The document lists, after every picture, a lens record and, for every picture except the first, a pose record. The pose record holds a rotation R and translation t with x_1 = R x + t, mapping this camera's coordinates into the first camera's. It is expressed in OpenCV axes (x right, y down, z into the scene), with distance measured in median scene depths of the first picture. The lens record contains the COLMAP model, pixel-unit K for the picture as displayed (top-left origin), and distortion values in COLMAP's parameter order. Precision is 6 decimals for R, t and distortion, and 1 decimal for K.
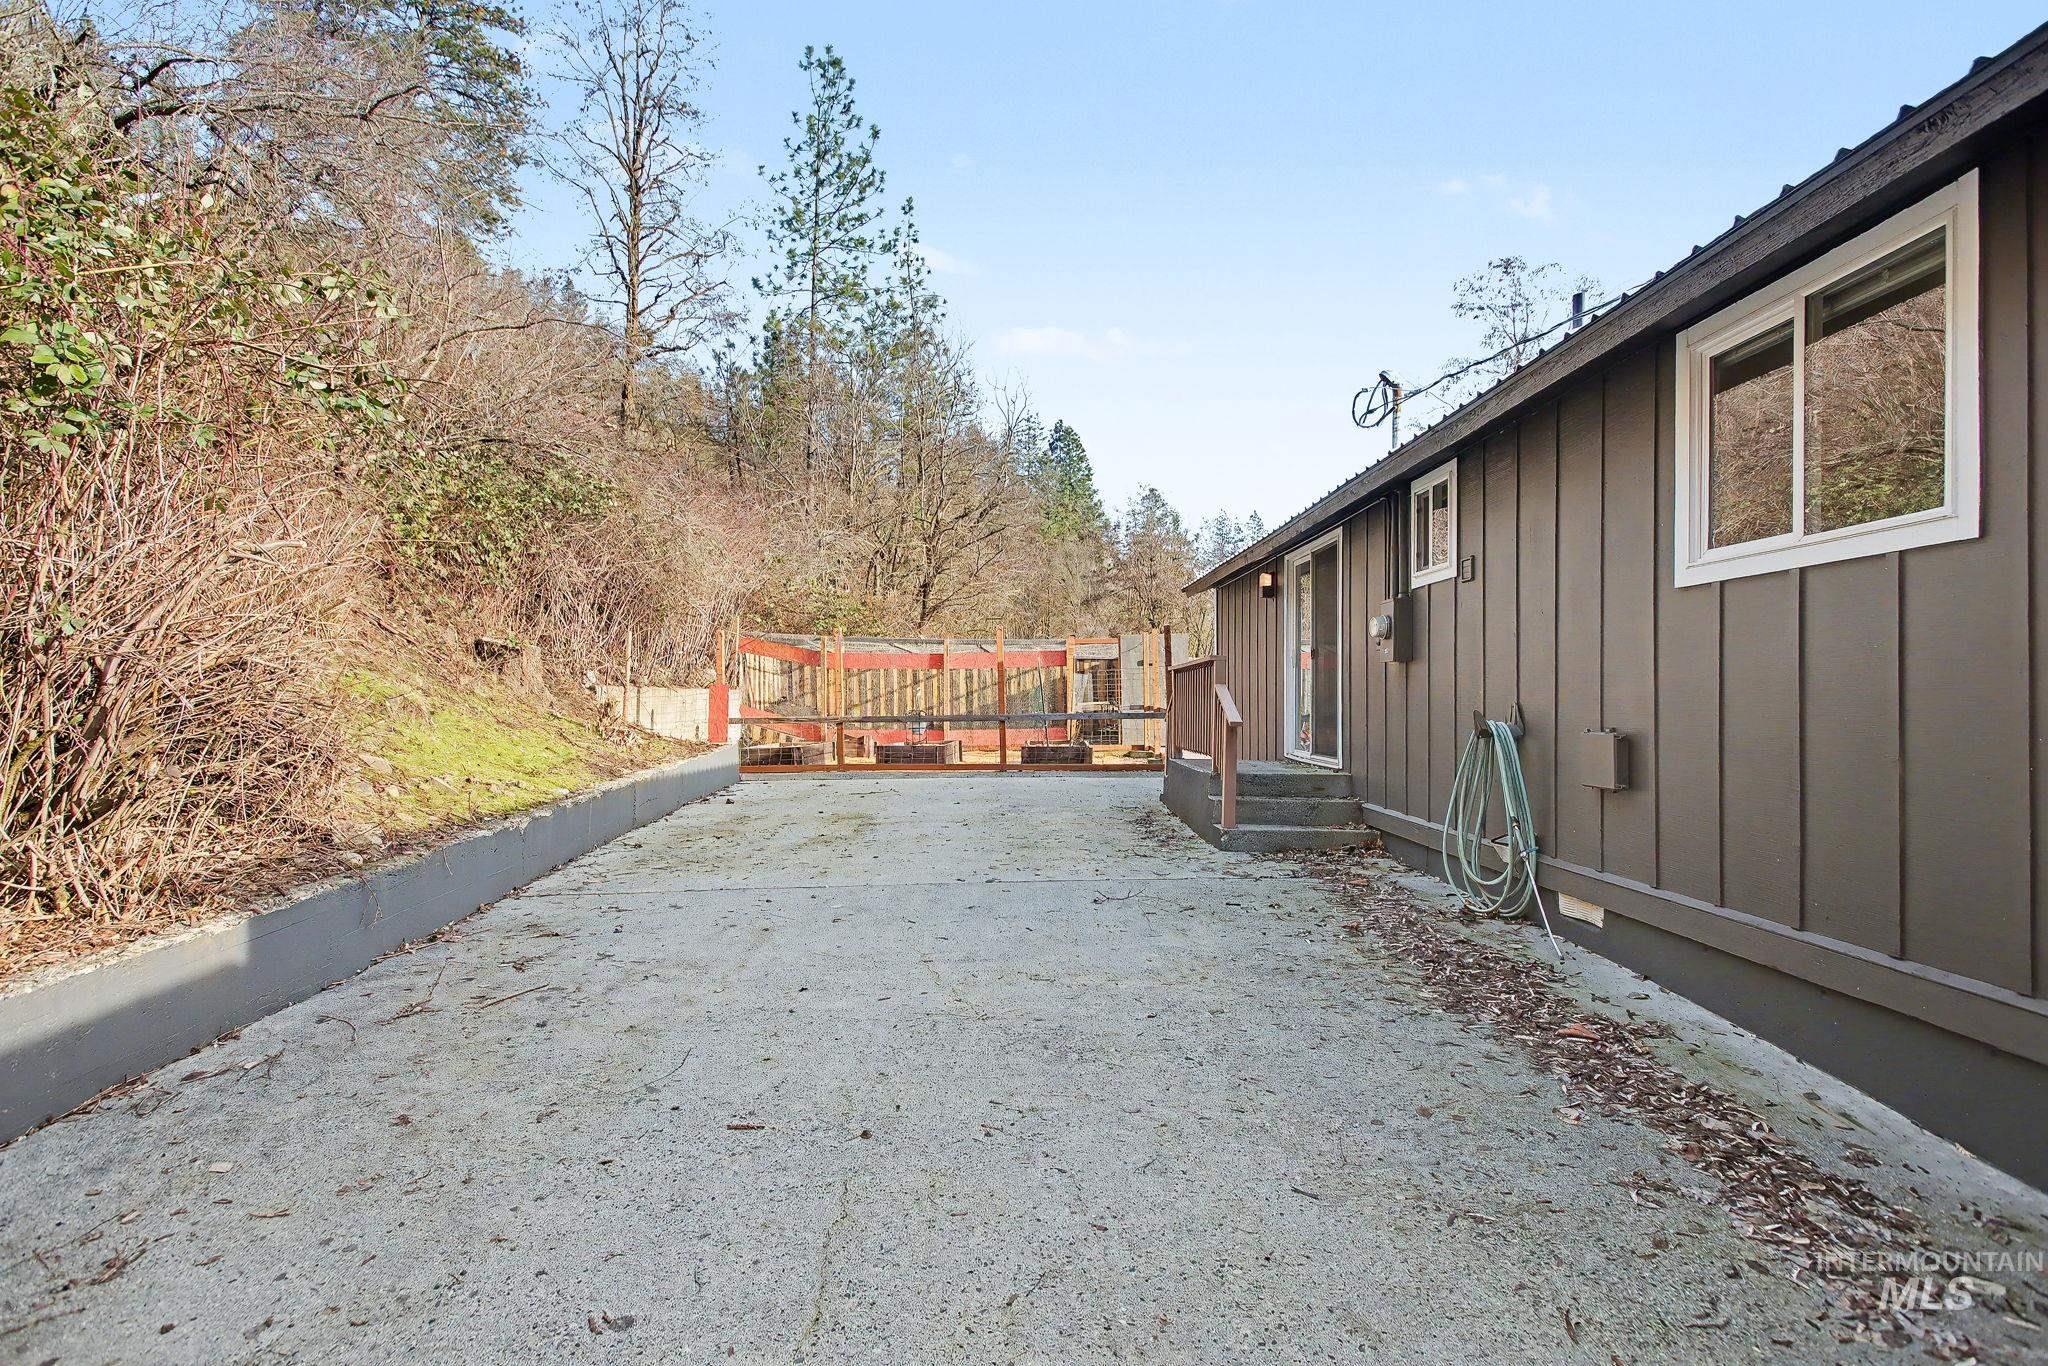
lens RADIAL K [[1037.7, 0, 1002.7], [0, 1037.7, 694.4], [0, 0, 1]] dist [-0.002677, -0.000232]
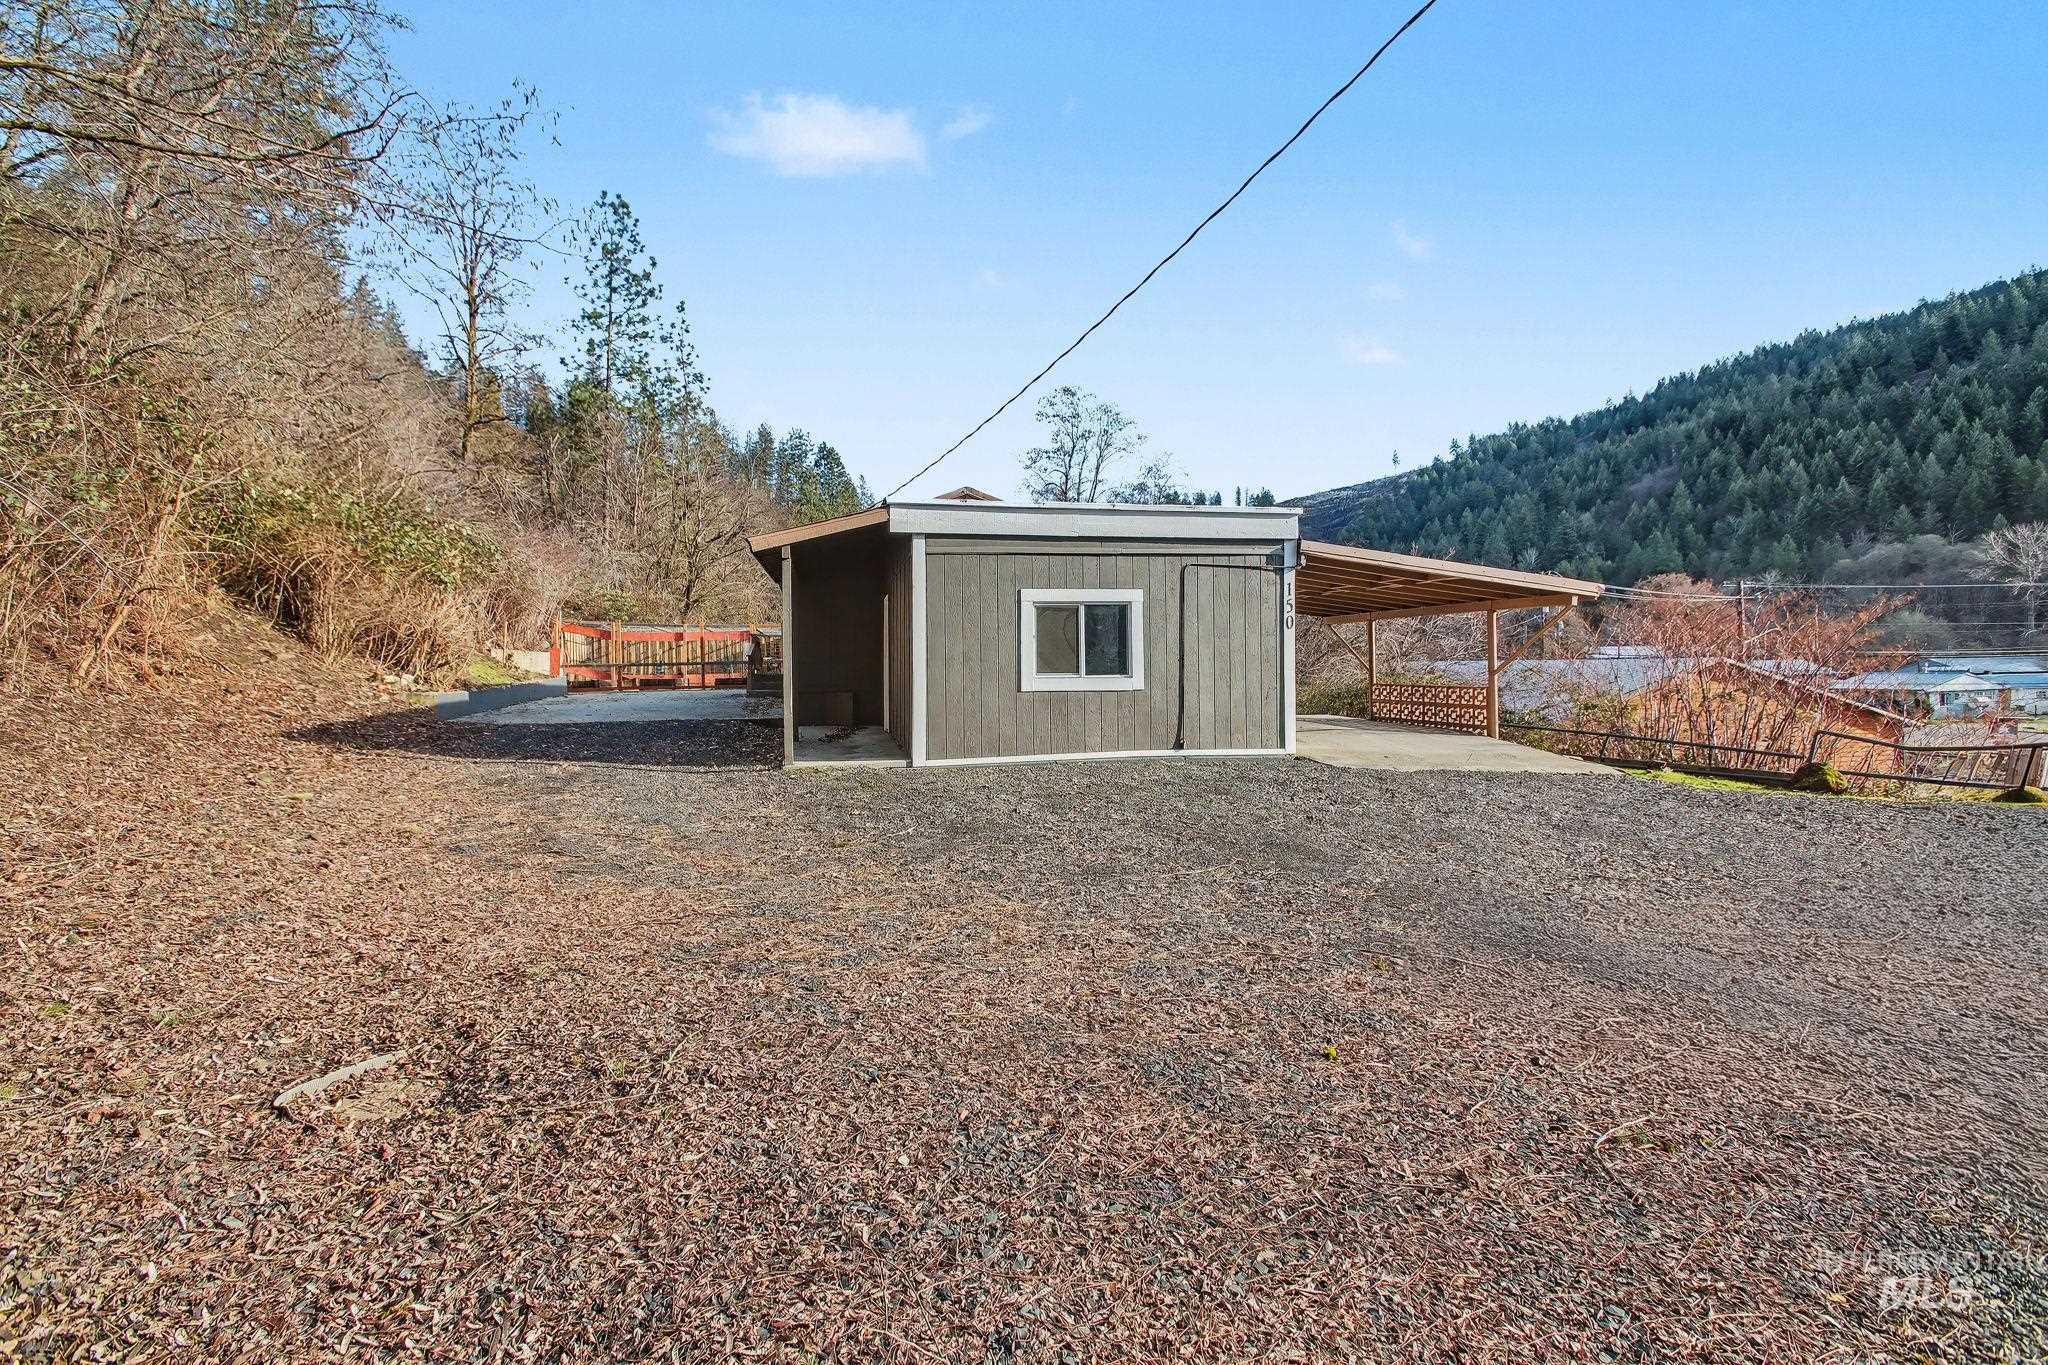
lens RADIAL K [[963.4, 0, 1020.1], [0, 963.4, 661.9], [0, 0, 1]] dist [-0.002260, 0.000001]
pose [[0.976132, -0.006278, 0.217086, 0.072713], [0.007776, 0.999952, -0.006044, 0.012918], [-0.217037, 0.007588, 0.976134, -0.369265]]
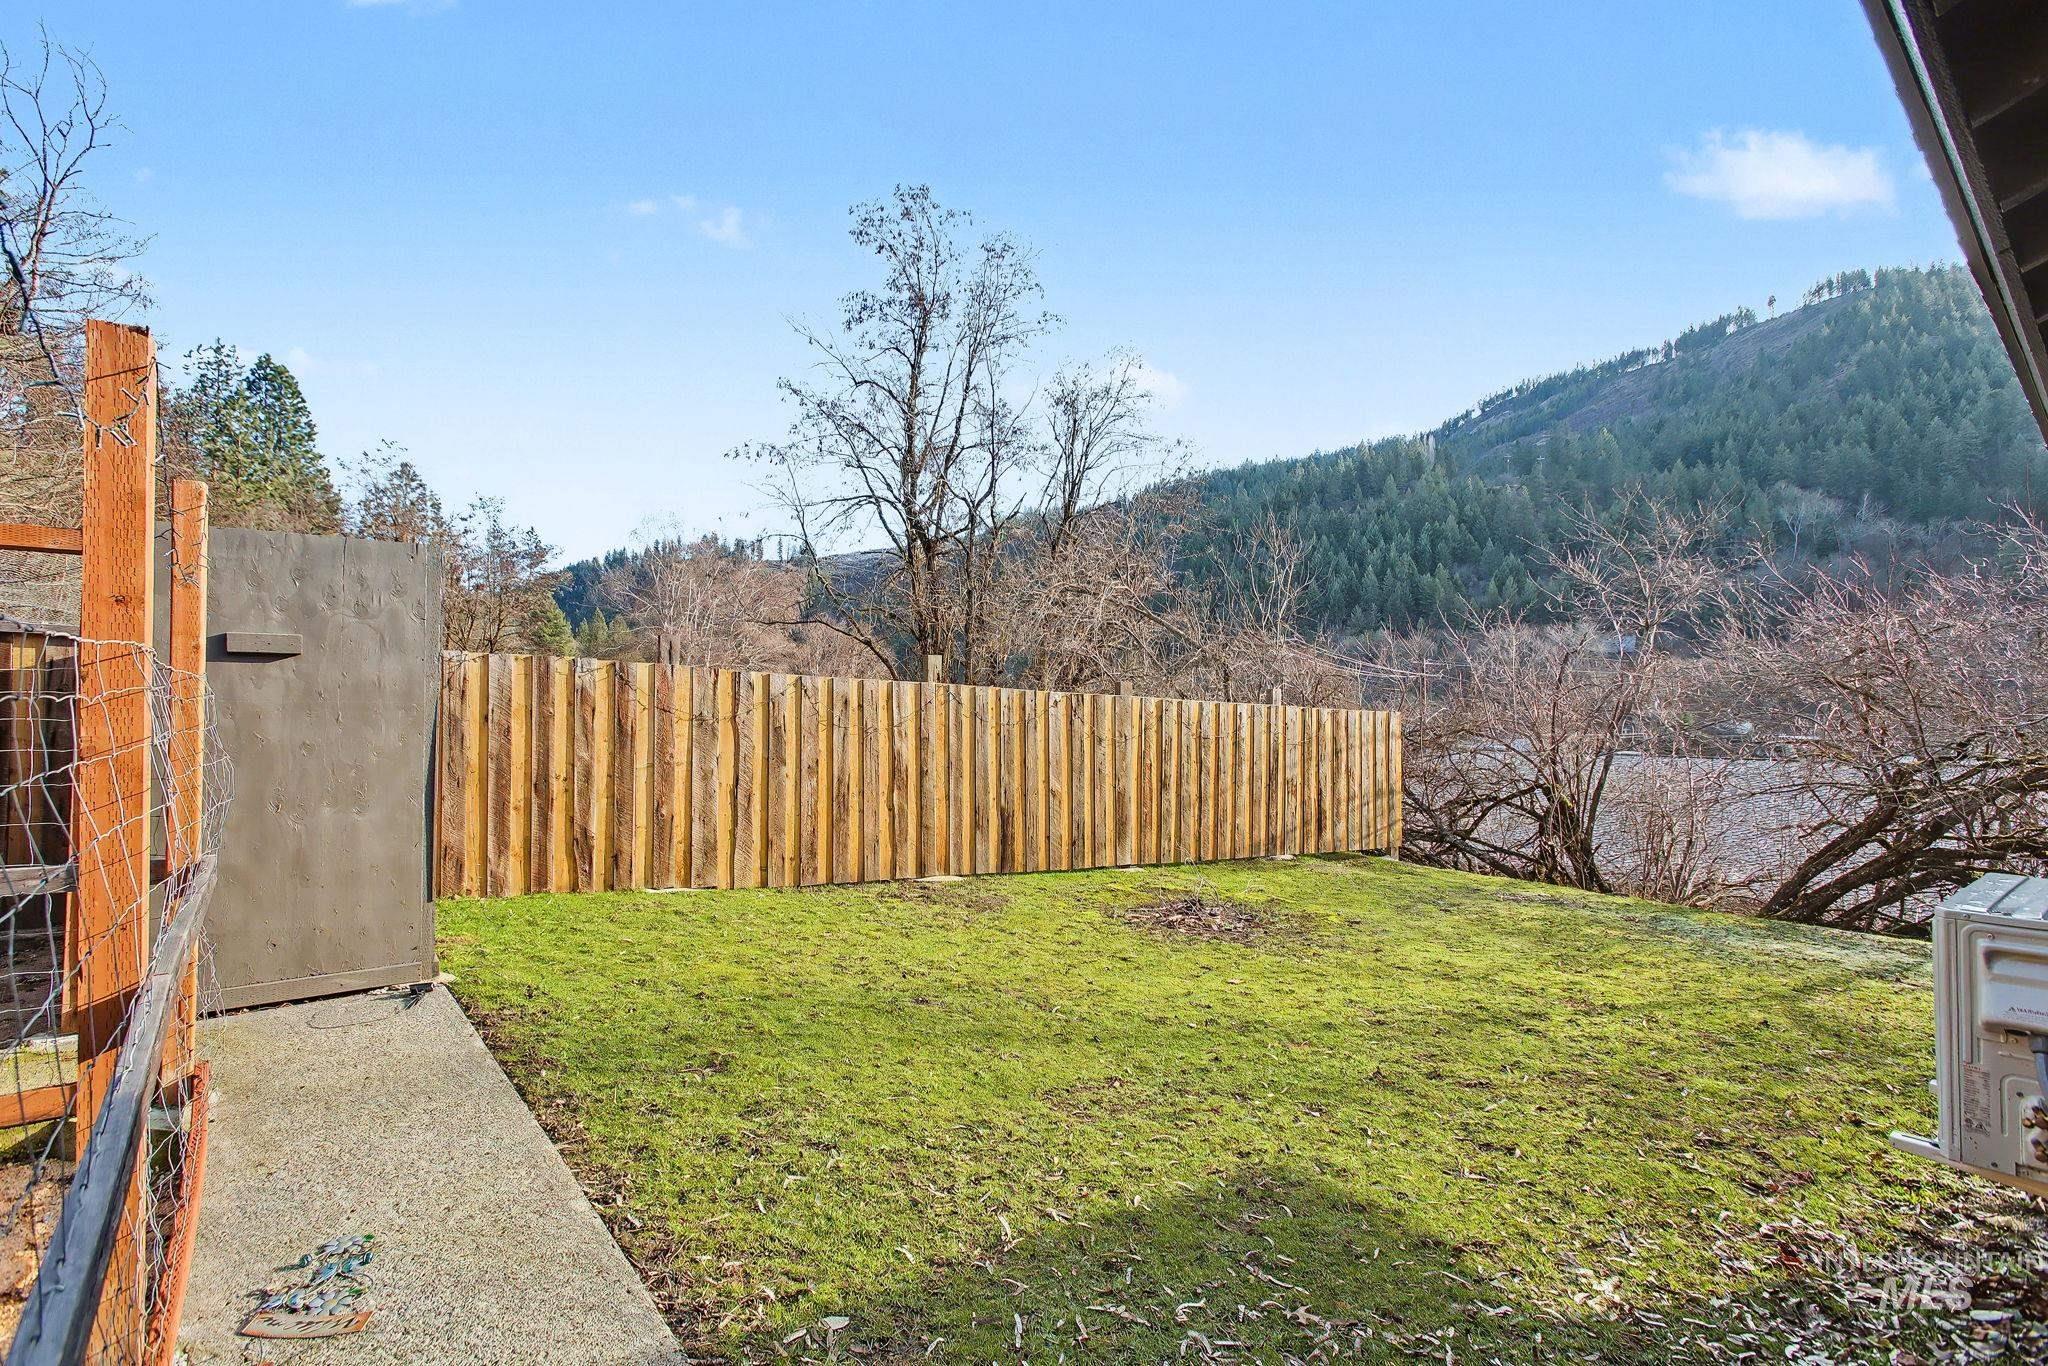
lens RADIAL K [[925.7, 0, 975.7], [0, 925.7, 694.6], [0, 0, 1]] dist [-0.002183, -0.000257]
pose [[0.768356, 0.030658, 0.639288, 0.064784], [-0.014027, 0.999419, -0.031071, -0.007579], [-0.639869, 0.014906, 0.768339, 0.349706]]
